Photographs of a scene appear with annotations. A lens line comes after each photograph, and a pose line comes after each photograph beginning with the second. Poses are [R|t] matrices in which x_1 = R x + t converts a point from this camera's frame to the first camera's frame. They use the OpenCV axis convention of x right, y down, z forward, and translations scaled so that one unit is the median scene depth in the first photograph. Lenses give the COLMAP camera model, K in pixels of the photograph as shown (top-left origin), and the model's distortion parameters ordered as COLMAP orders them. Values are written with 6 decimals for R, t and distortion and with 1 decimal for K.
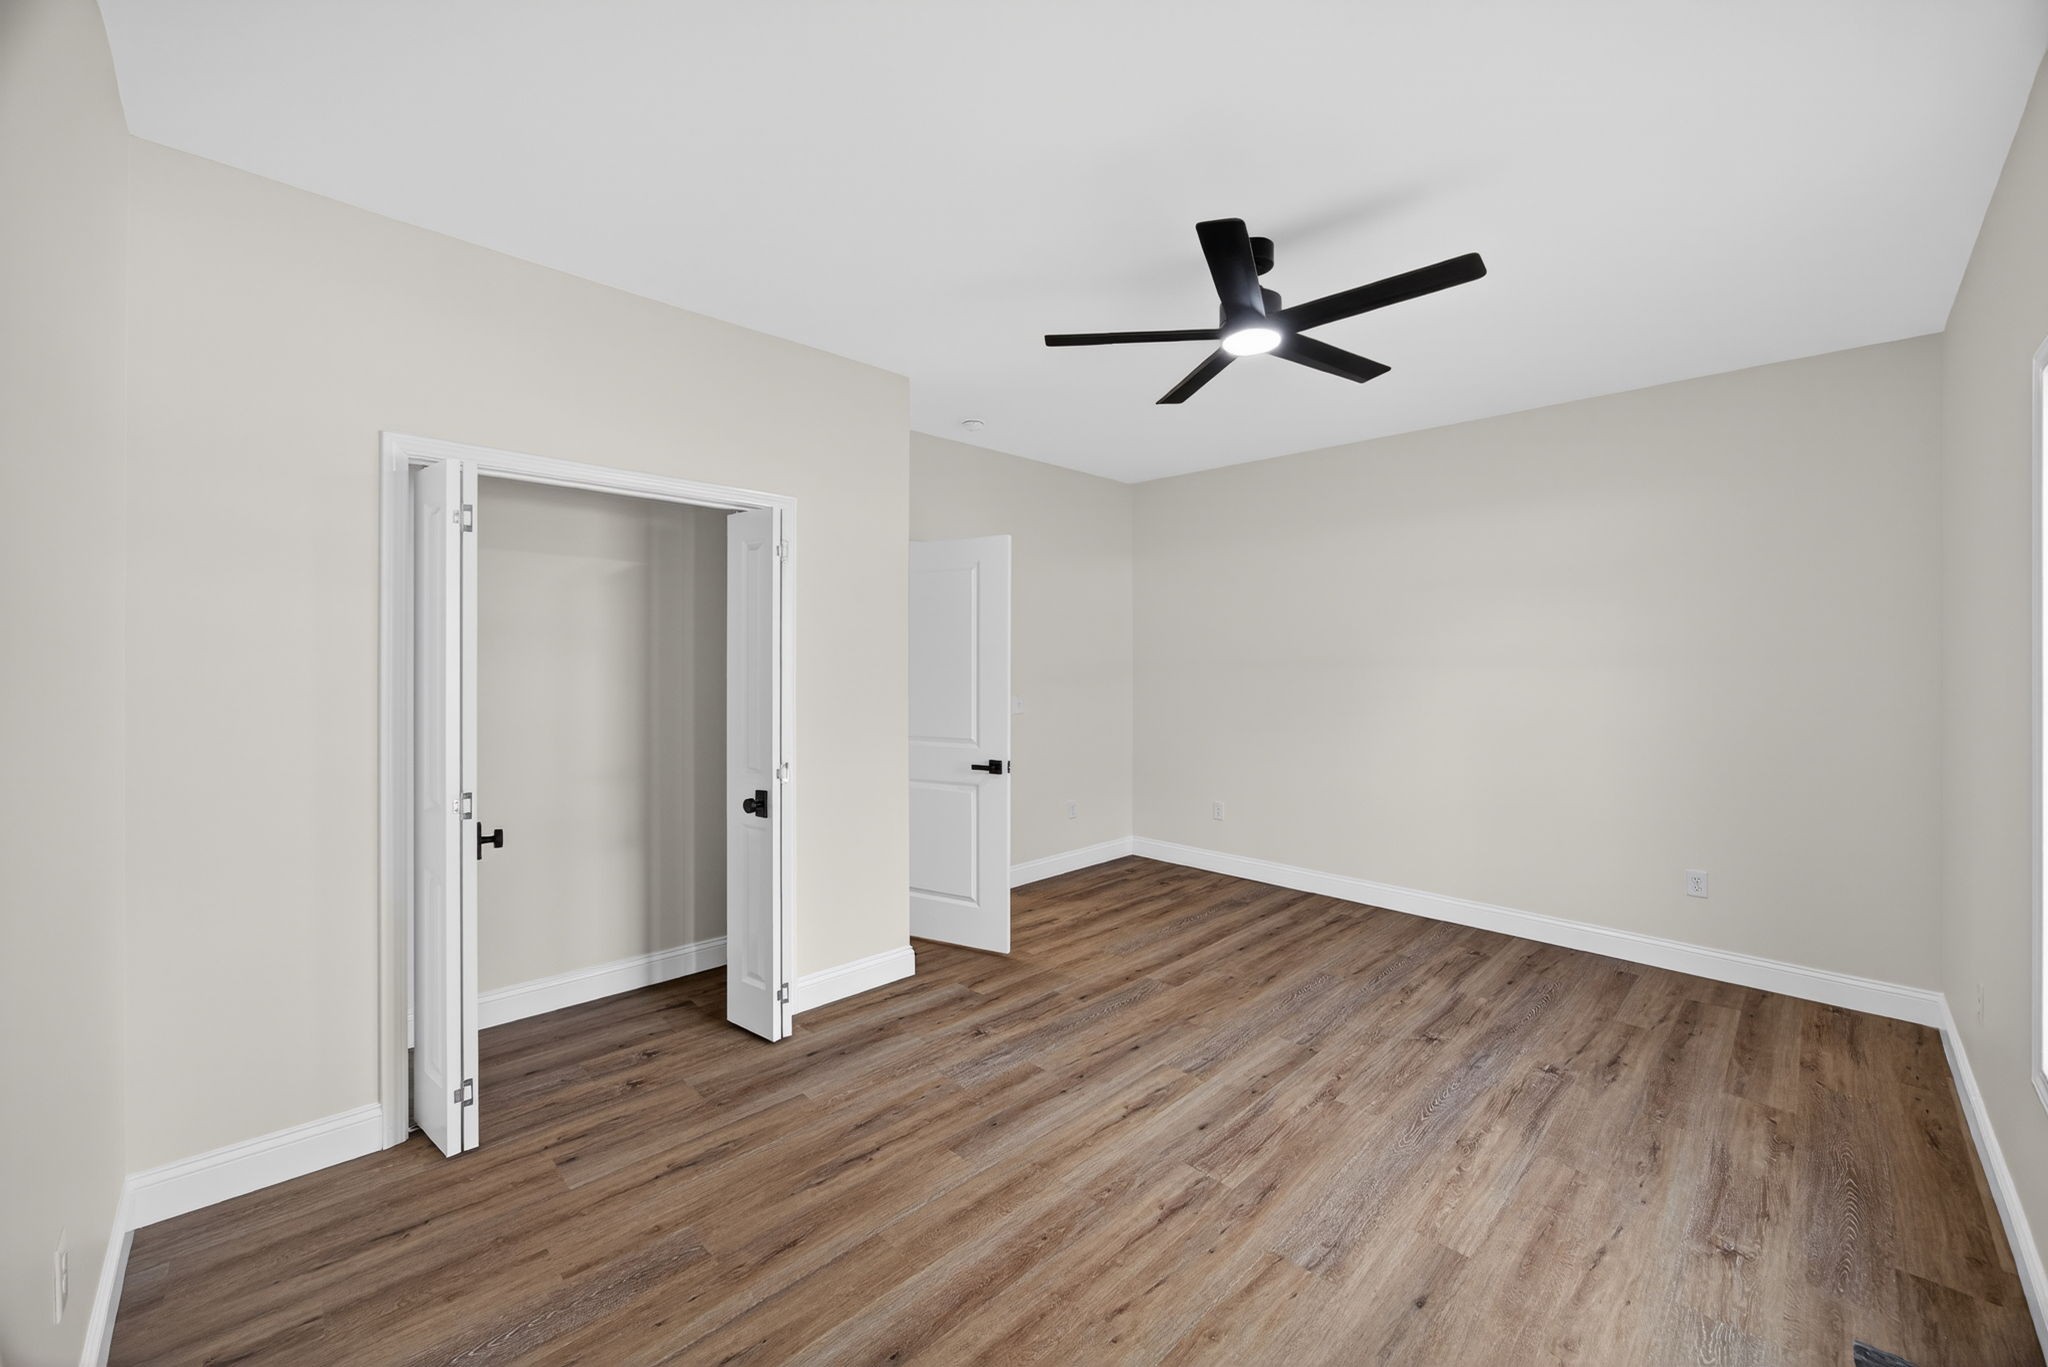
lens RADIAL K [[792.0, 0, 1022.5], [0, 792.0, 670.8], [0, 0, 1]] dist [-0.008876, 0.001020]
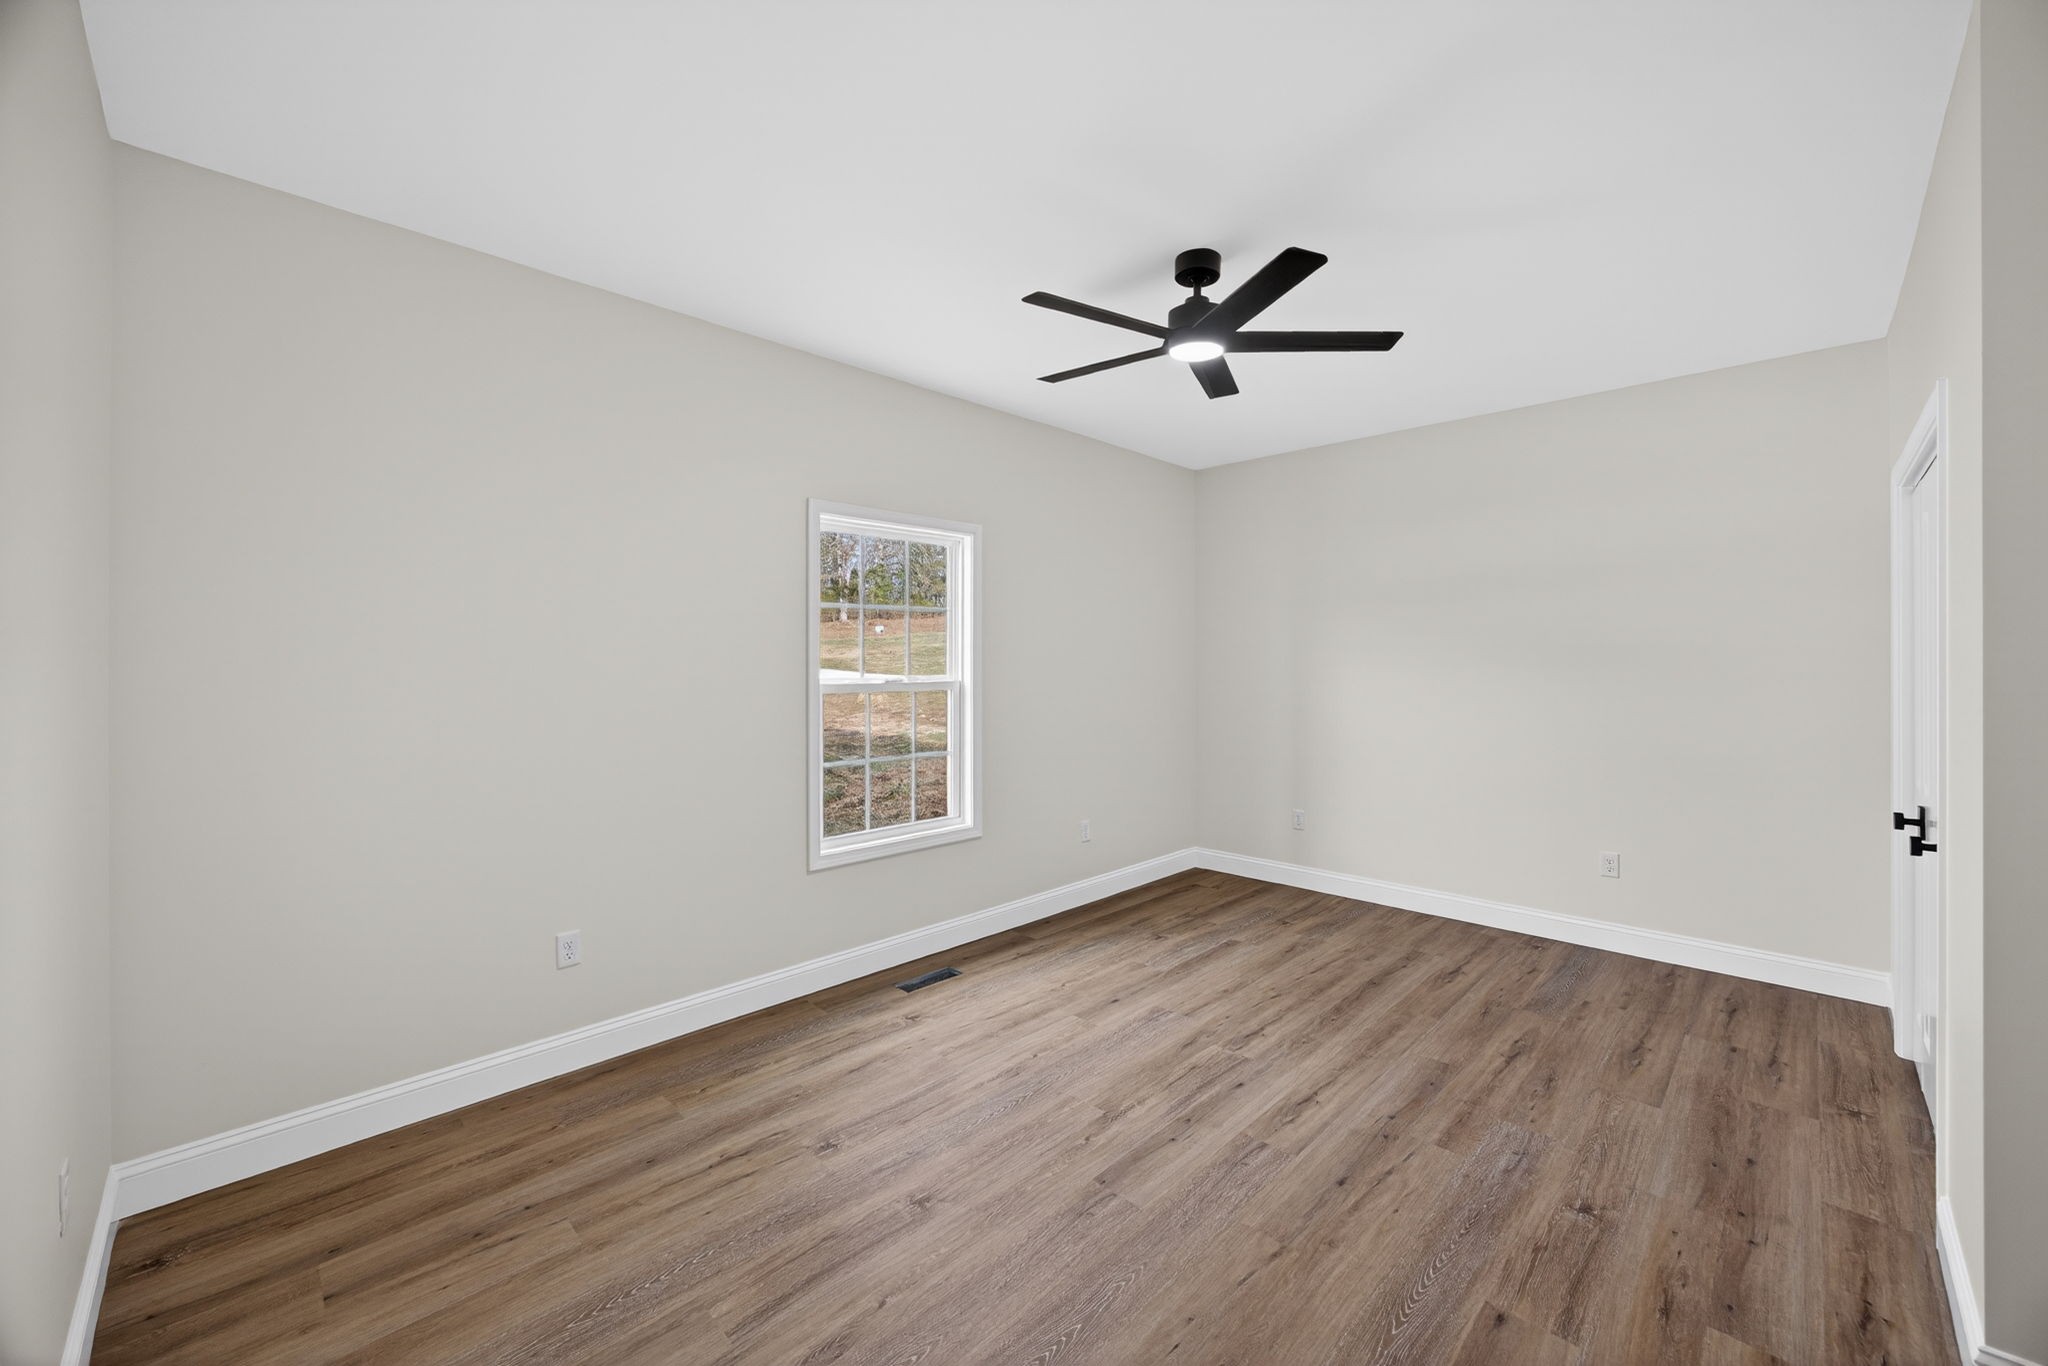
lens RADIAL K [[792.0, 0, 1026.1], [0, 792.0, 669.8], [0, 0, 1]] dist [-0.008876, 0.001020]
pose [[-0.999943, 0.000318, -0.010651, 0.520565], [0.000089, 0.999769, 0.021512, -0.016404], [0.010655, 0.021510, -0.999712, 2.019624]]
